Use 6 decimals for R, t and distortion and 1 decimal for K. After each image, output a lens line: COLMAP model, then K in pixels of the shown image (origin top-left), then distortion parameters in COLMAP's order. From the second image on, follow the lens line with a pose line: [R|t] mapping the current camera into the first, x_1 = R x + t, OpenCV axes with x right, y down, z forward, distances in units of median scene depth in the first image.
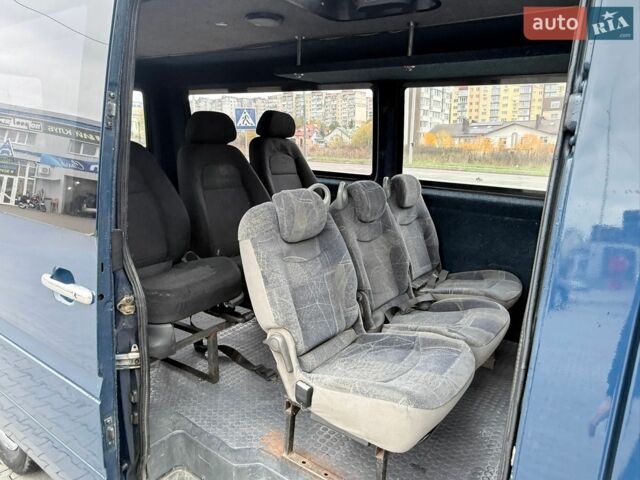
lens RADIAL K [[433.5, 0, 317.7], [0, 433.5, 242.9], [0, 0, 1]] dist [-0.005730, -0.003114]
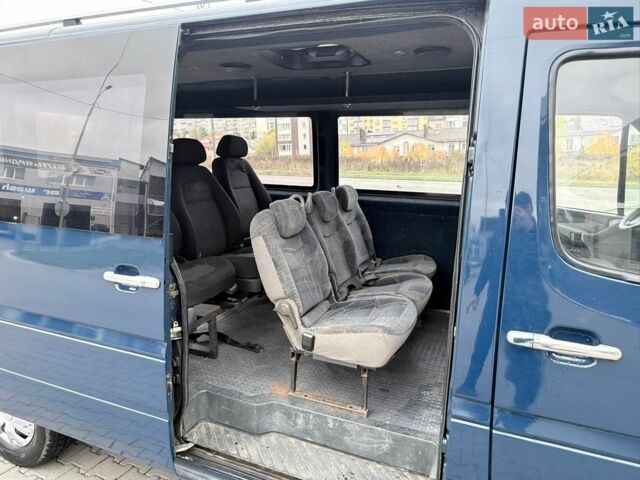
lens RADIAL K [[433.5, 0, 317.7], [0, 433.5, 242.9], [0, 0, 1]] dist [-0.005730, -0.003114]
pose [[0.975744, -0.062236, 0.209883, -0.198053], [0.067004, 0.997630, -0.015675, 0.034273], [-0.208410, 0.029358, 0.977601, -0.291135]]
